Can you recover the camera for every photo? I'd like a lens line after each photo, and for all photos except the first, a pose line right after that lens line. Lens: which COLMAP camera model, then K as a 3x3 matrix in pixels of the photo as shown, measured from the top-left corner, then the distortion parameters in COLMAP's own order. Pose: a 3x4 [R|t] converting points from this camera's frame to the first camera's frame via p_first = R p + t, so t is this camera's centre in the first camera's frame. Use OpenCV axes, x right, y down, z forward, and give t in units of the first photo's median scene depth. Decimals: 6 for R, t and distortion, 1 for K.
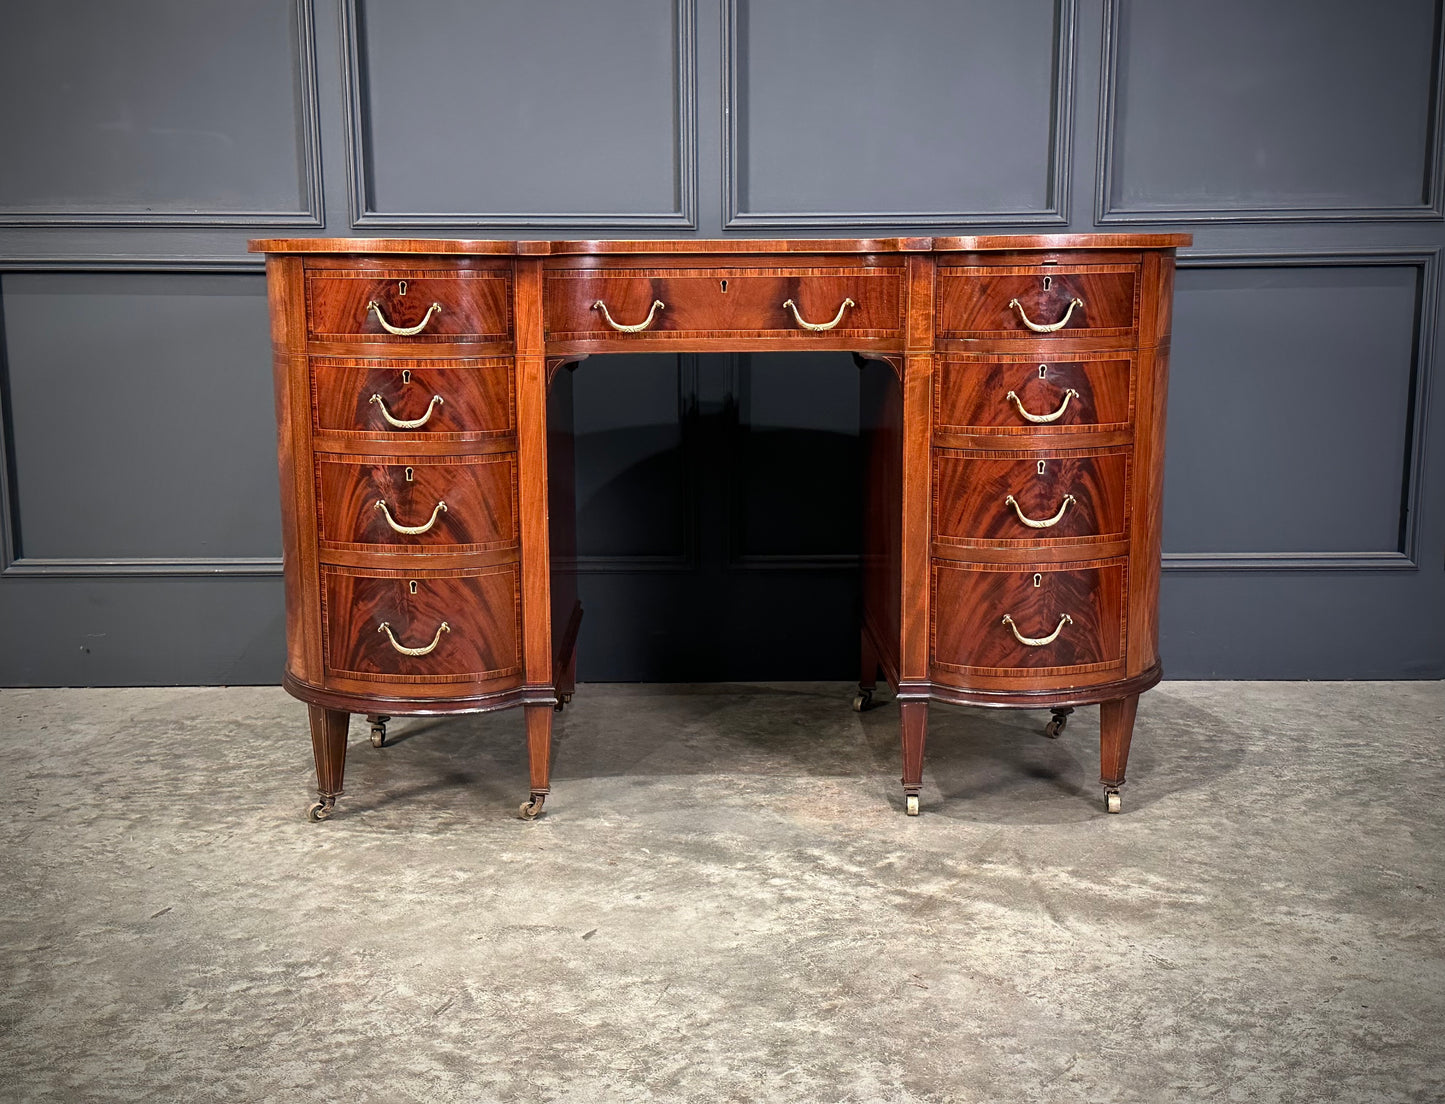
lens RADIAL K [[1677.7, 0, 716.5], [0, 1677.7, 556.7], [0, 0, 1]] dist [0.201604, -0.468061]
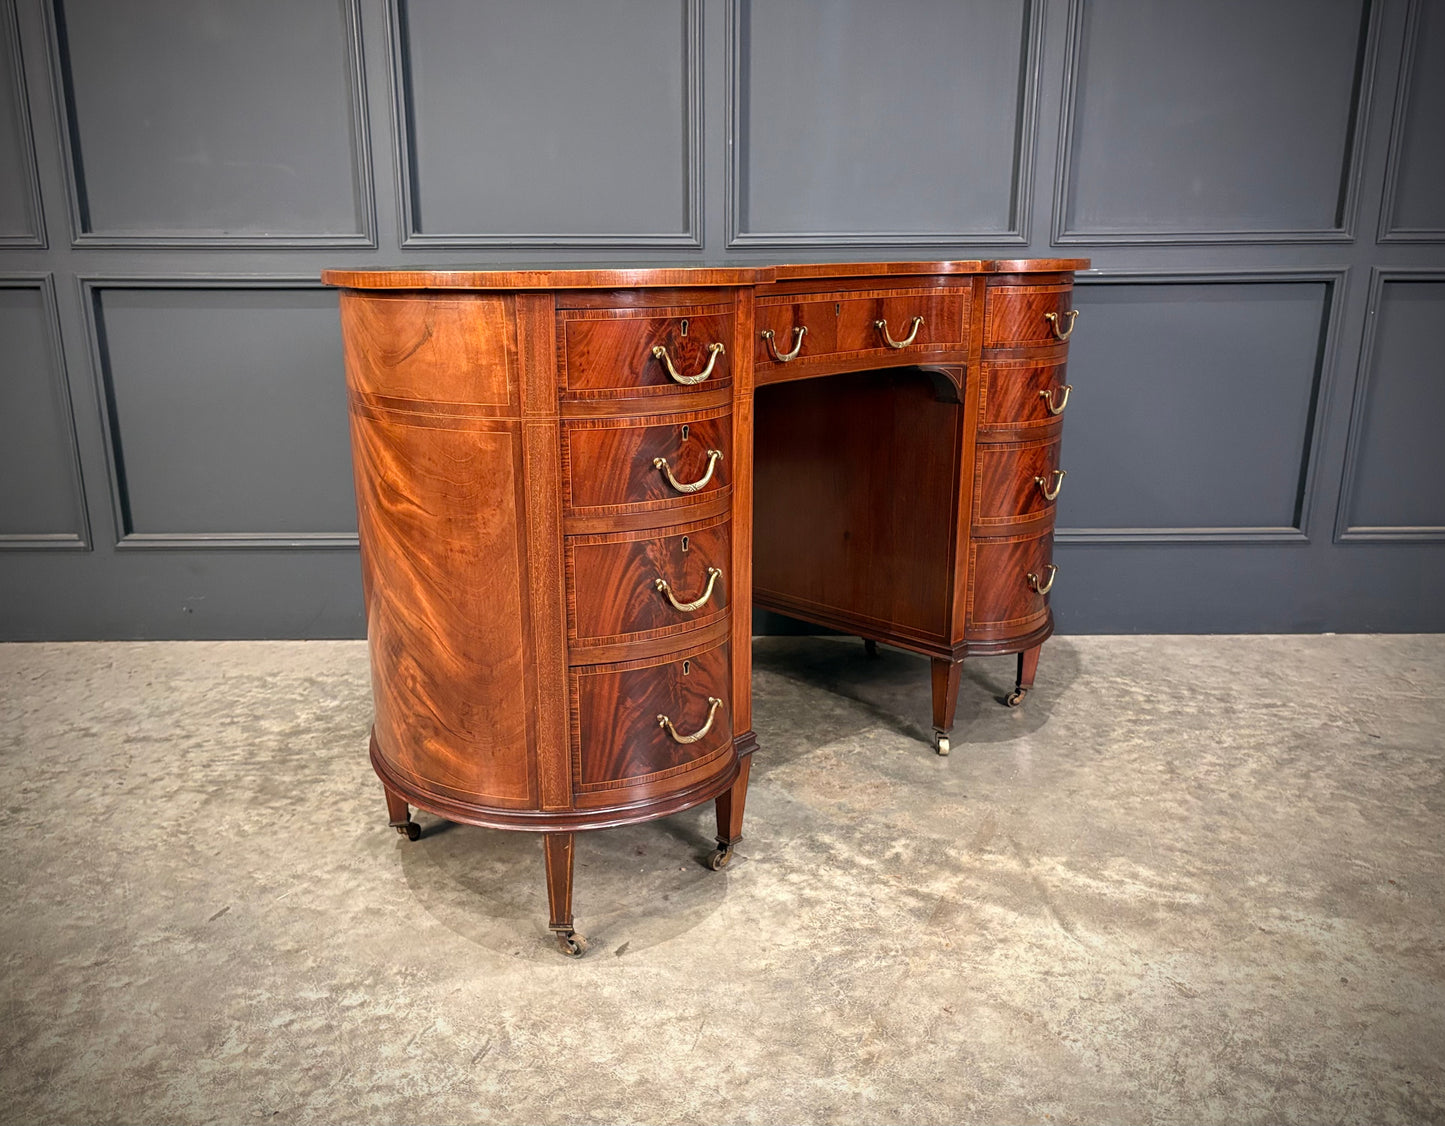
lens RADIAL K [[1153.8, 0, 686.5], [0, 1153.8, 563.3], [0, 0, 1]] dist [-0.009888, 0.056713]
pose [[0.999998, -0.000361, 0.002146, -0.034685], [0.000174, 0.996261, 0.086396, -0.069914], [-0.002169, -0.086395, 0.996259, 0.296358]]
